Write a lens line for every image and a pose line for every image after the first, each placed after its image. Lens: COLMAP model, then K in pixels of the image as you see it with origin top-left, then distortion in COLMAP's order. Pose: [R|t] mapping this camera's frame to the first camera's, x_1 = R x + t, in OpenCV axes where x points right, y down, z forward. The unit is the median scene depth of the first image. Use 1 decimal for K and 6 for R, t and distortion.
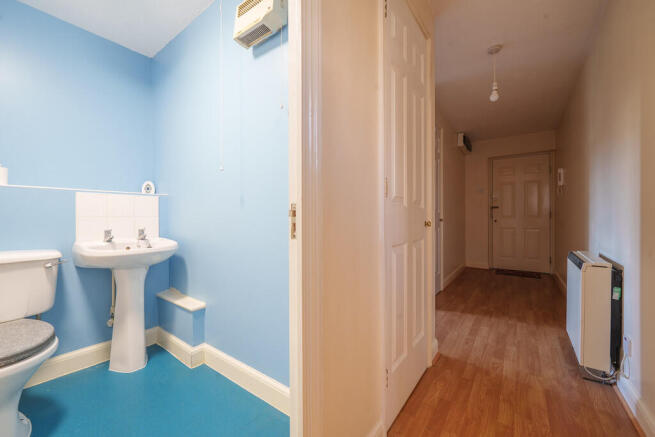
lens RADIAL K [[255.7, 0, 336.5], [0, 255.7, 217.8], [0, 0, 1]] dist [-0.000947, -0.000191]
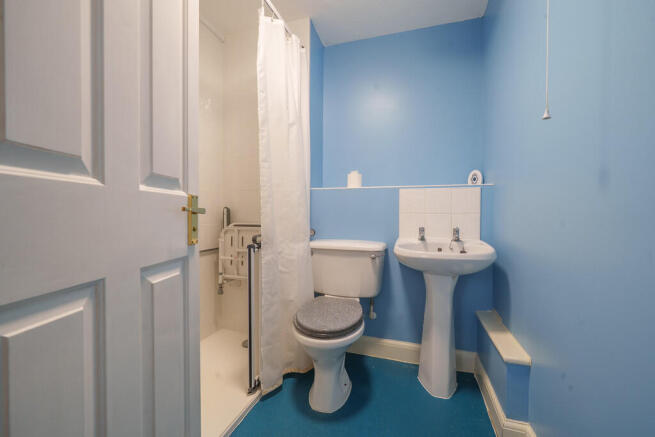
lens RADIAL K [[265.4, 0, 327.5], [0, 265.4, 218.5], [0, 0, 1]] dist [-0.002344, -0.000313]
pose [[0.281202, 0.025098, -0.959320, -0.065614], [-0.010317, 0.999679, 0.023130, -0.002879], [0.959593, 0.003393, 0.281371, 0.393217]]
